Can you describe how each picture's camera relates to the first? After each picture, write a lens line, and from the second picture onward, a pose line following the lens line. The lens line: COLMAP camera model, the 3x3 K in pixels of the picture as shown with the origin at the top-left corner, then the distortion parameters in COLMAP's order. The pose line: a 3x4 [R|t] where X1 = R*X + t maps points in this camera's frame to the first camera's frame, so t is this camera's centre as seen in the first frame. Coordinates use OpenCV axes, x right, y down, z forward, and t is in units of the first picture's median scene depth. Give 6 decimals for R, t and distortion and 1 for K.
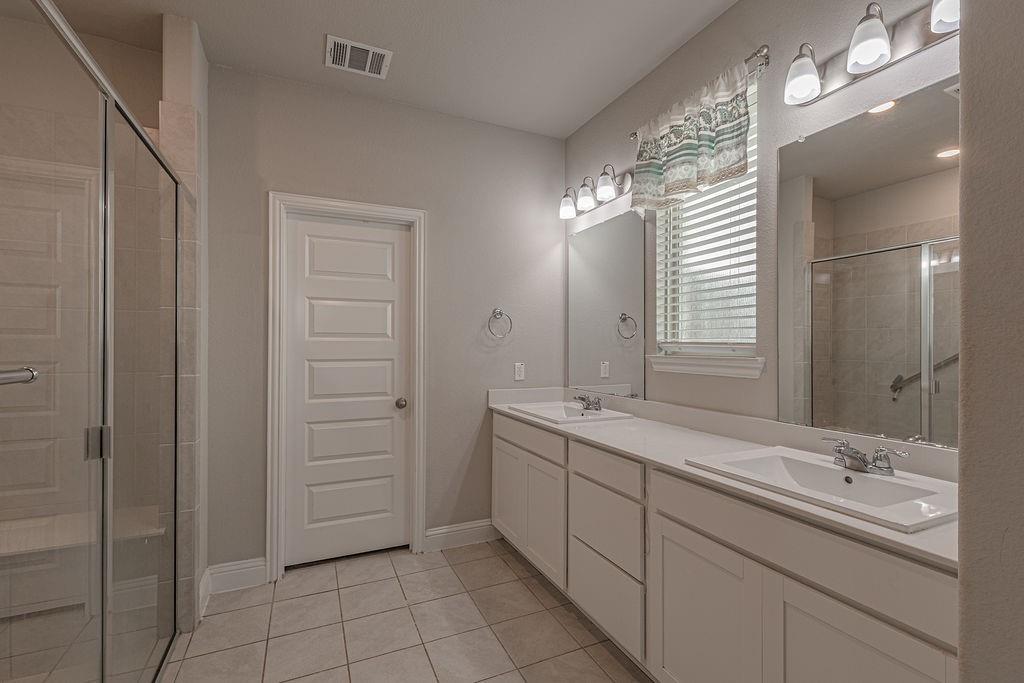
lens RADIAL K [[446.9, 0, 512.8], [0, 446.9, 343.4], [0, 0, 1]] dist [-0.000617, -0.000653]
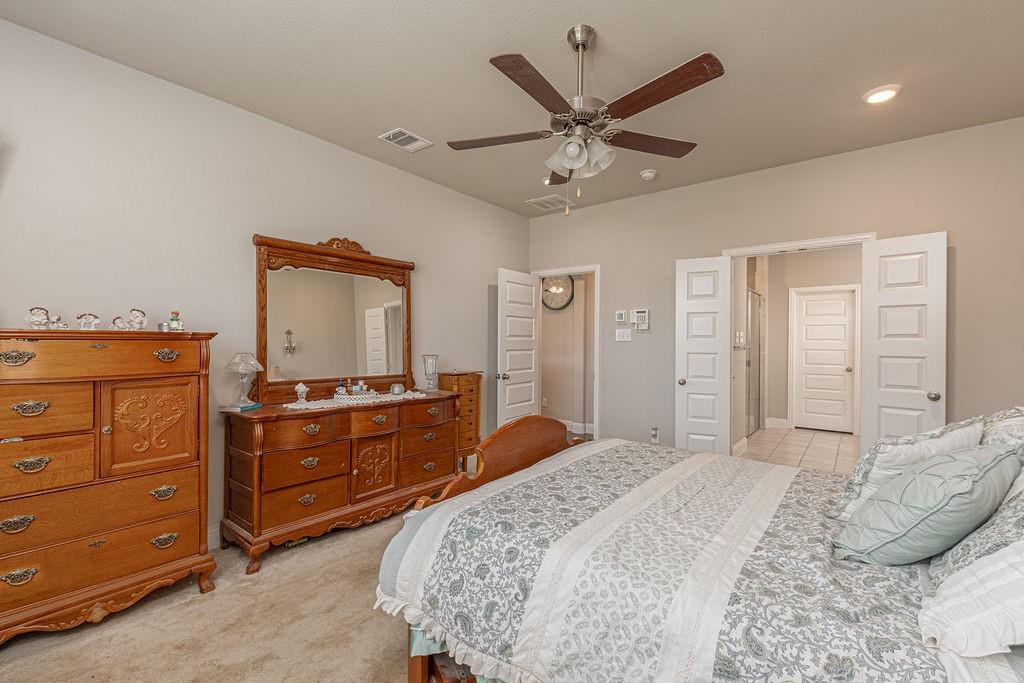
lens RADIAL K [[446.9, 0, 514.8], [0, 446.9, 341.3], [0, 0, 1]] dist [-0.000617, -0.000653]
pose [[0.446348, 0.002623, -0.894856, 1.076278], [-0.001135, 0.999997, 0.002365, -0.013545], [0.894859, -0.000040, 0.446349, -1.613376]]
